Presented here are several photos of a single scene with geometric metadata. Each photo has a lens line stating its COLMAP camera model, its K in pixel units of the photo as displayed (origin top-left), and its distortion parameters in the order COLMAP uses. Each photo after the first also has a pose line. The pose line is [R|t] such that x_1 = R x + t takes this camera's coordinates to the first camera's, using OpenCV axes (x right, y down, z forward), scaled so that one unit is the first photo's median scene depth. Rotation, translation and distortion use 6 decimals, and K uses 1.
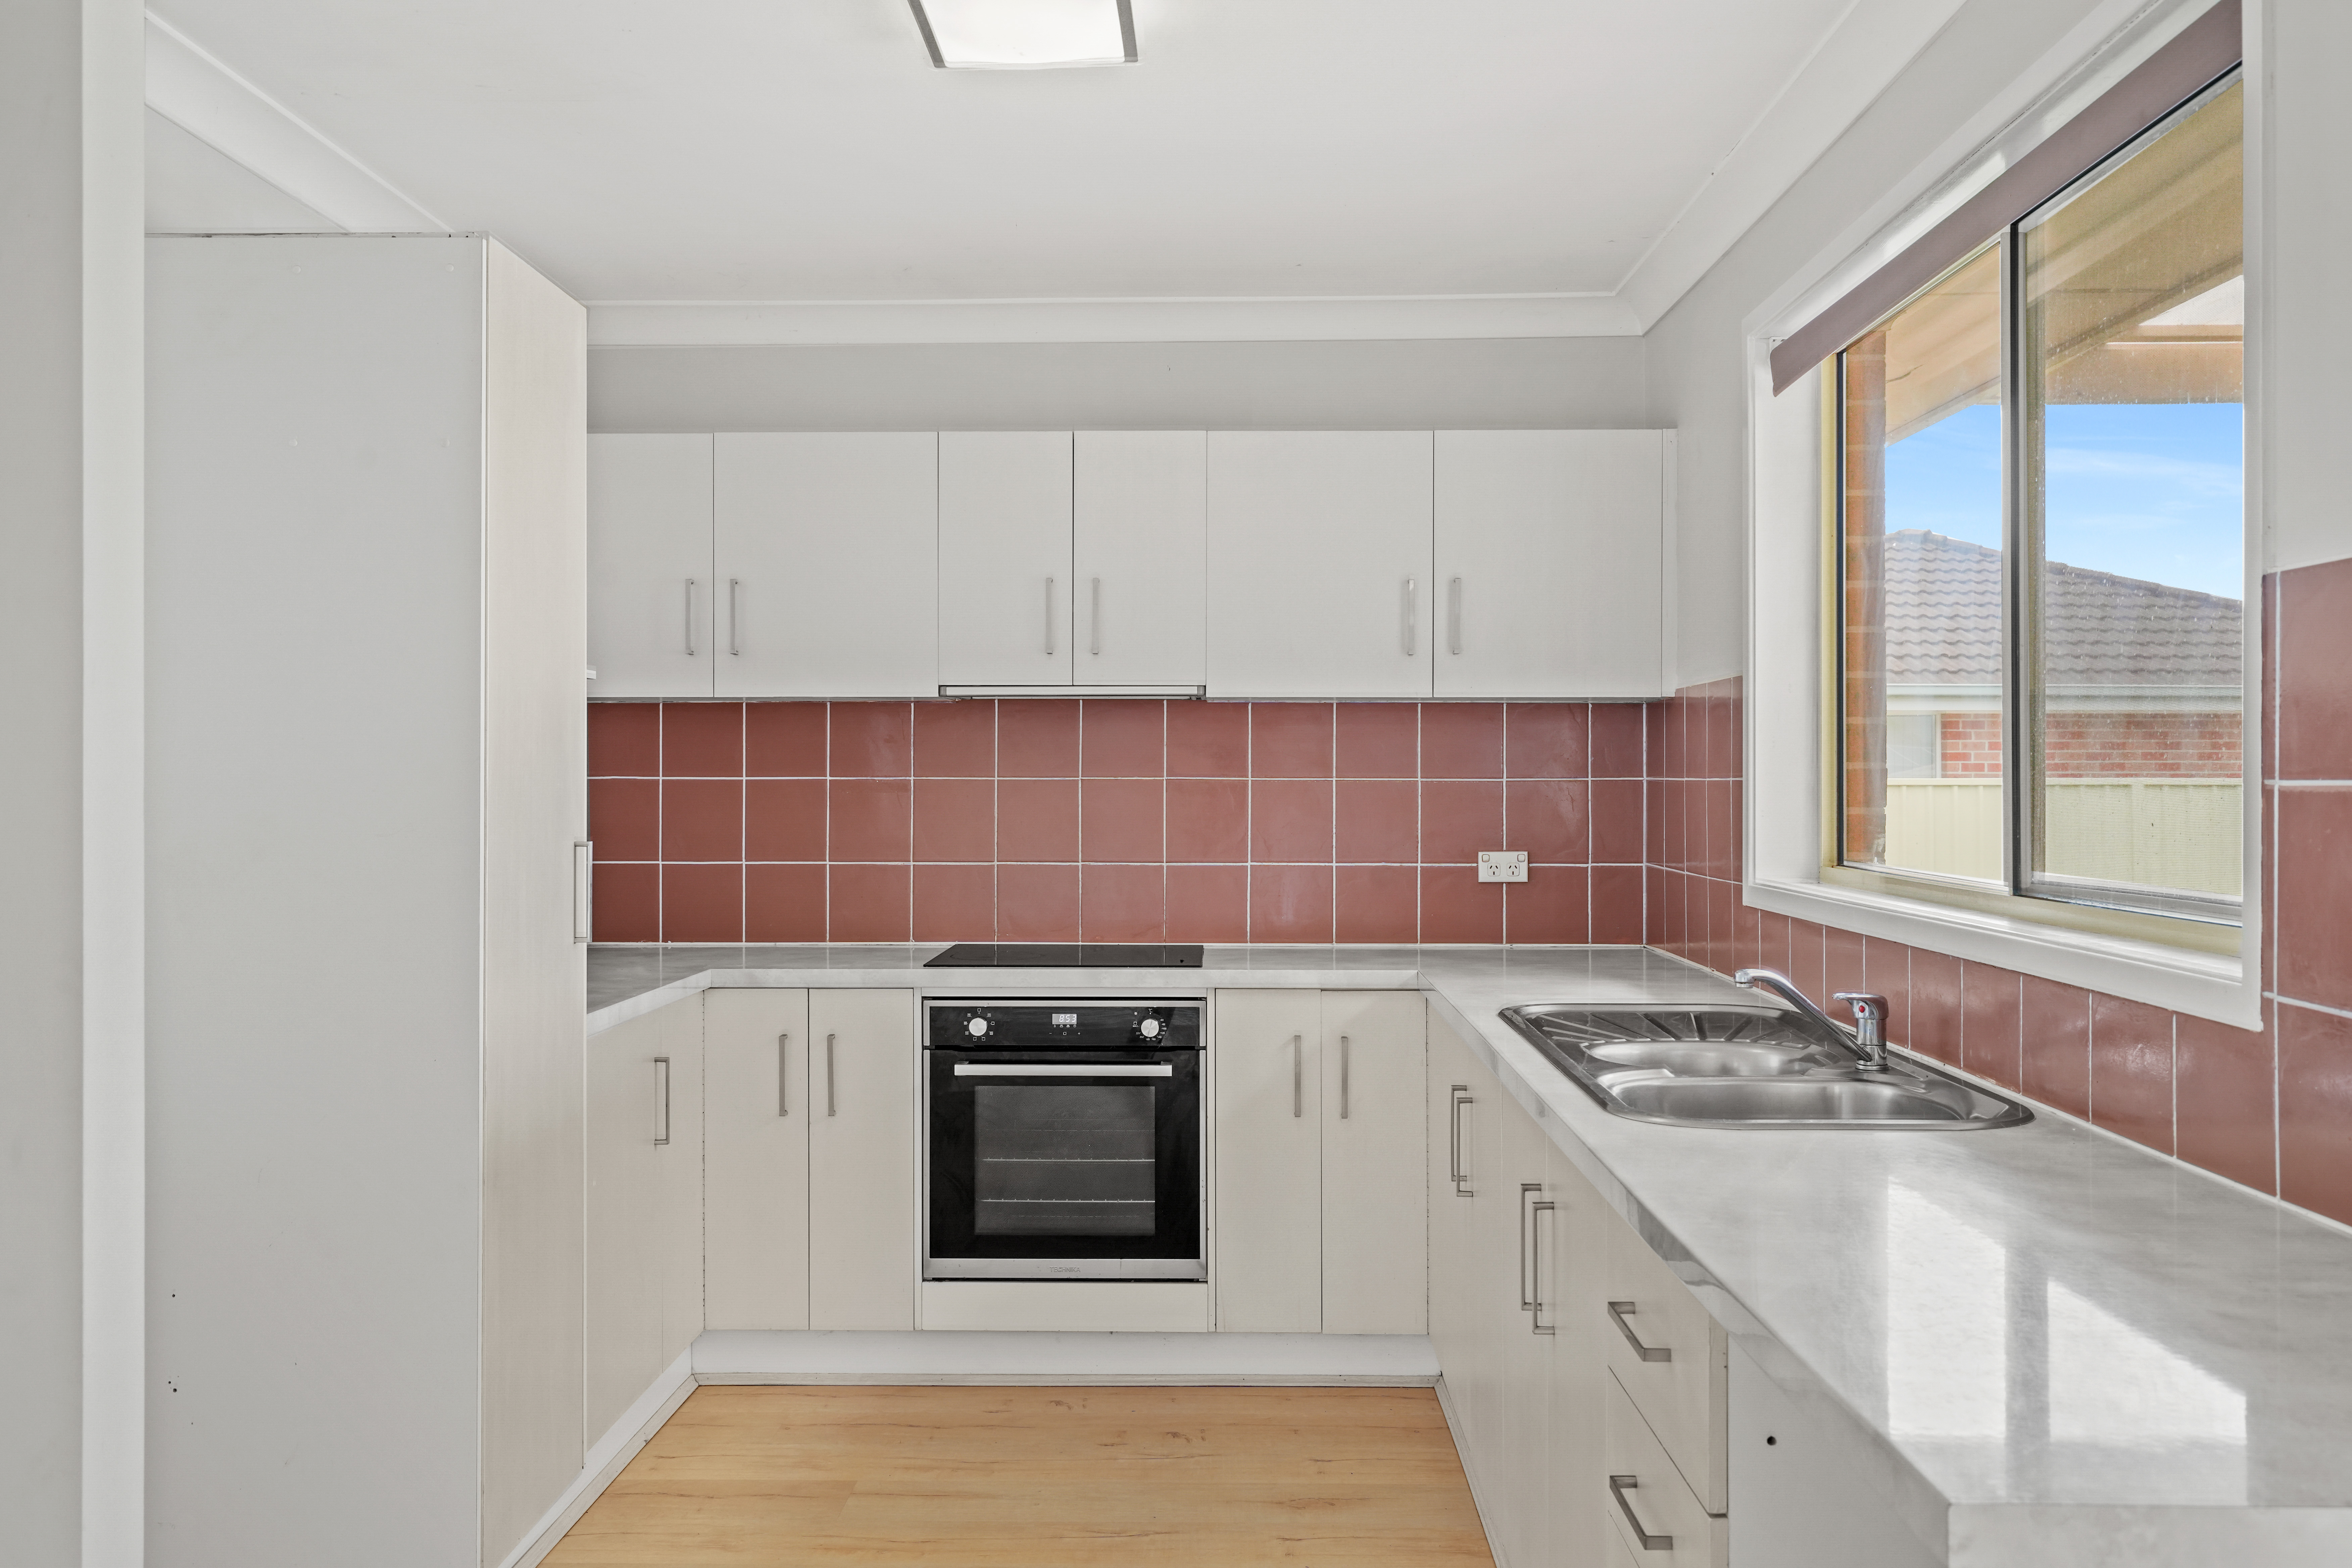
lens RADIAL K [[1962.2, 0, 1174.5], [0, 1962.2, 778.6], [0, 0, 1]] dist [-0.004937, -0.000925]
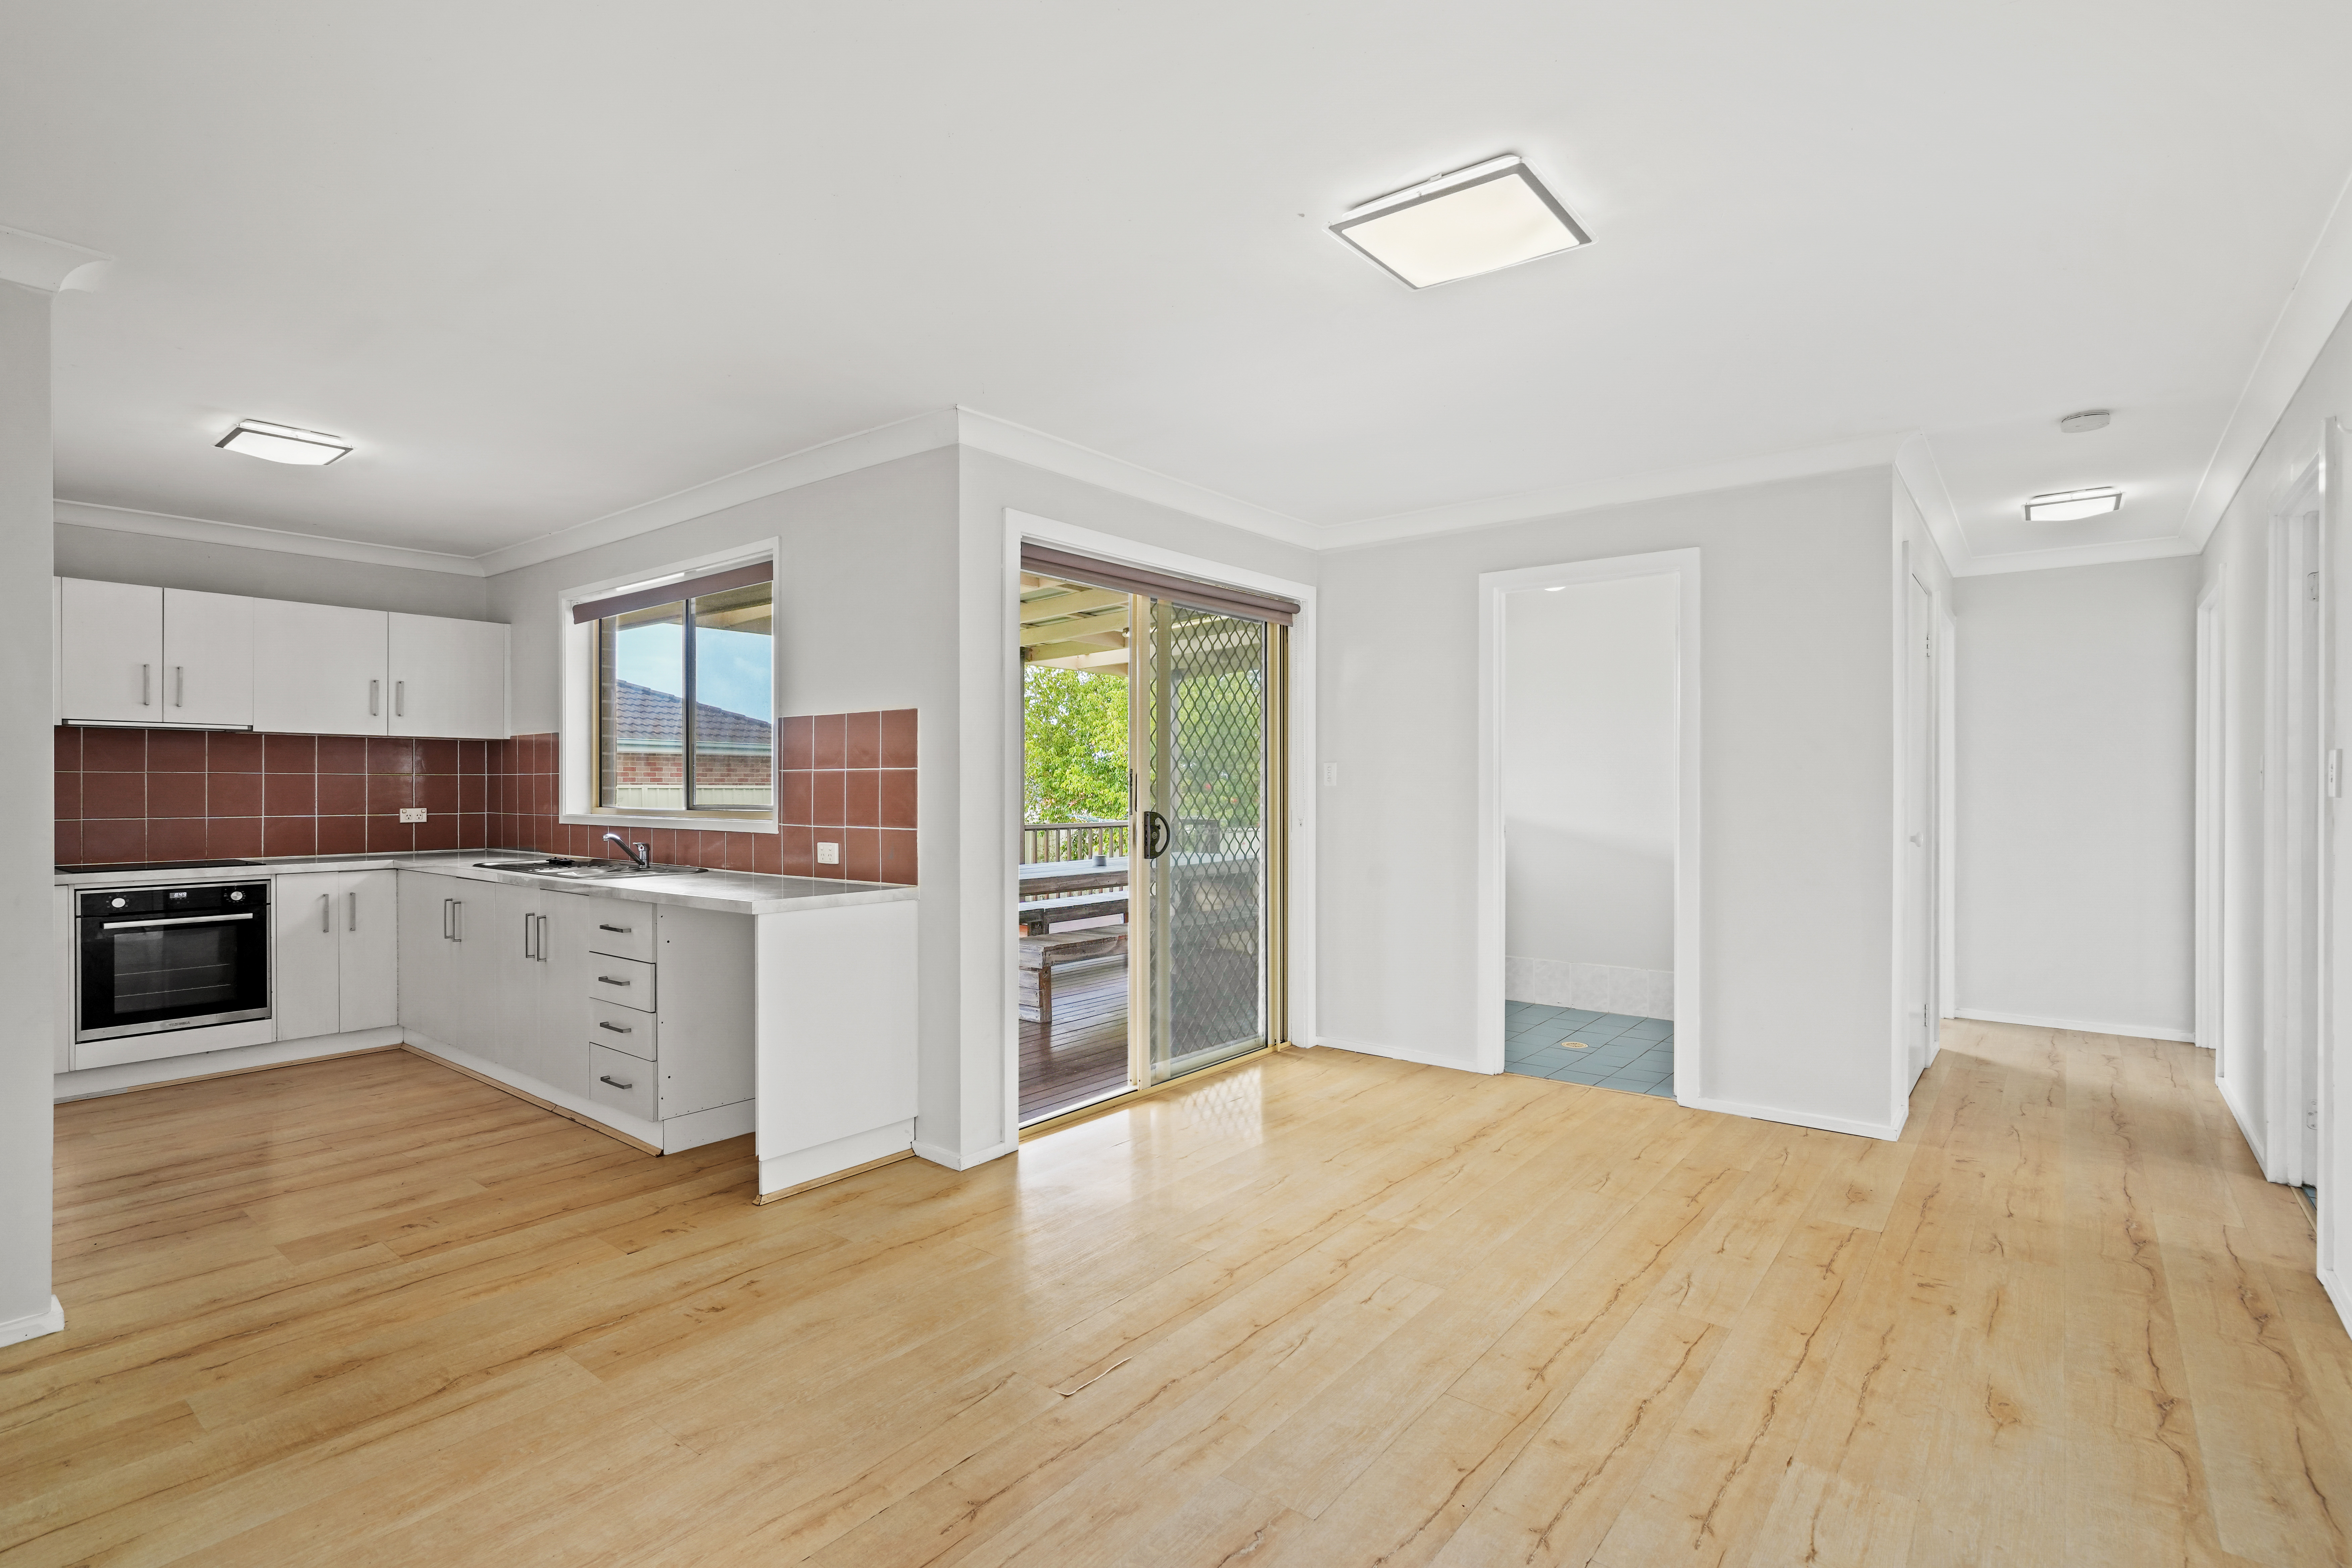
lens RADIAL K [[1128.0, 0, 1175.0], [0, 1128.0, 786.4], [0, 0, 1]] dist [-0.000237, 0.000207]
pose [[0.600523, 0.002830, 0.799602, -0.357446], [0.000092, 0.999993, -0.003609, 0.019560], [-0.799607, 0.002241, 0.600519, -0.457730]]
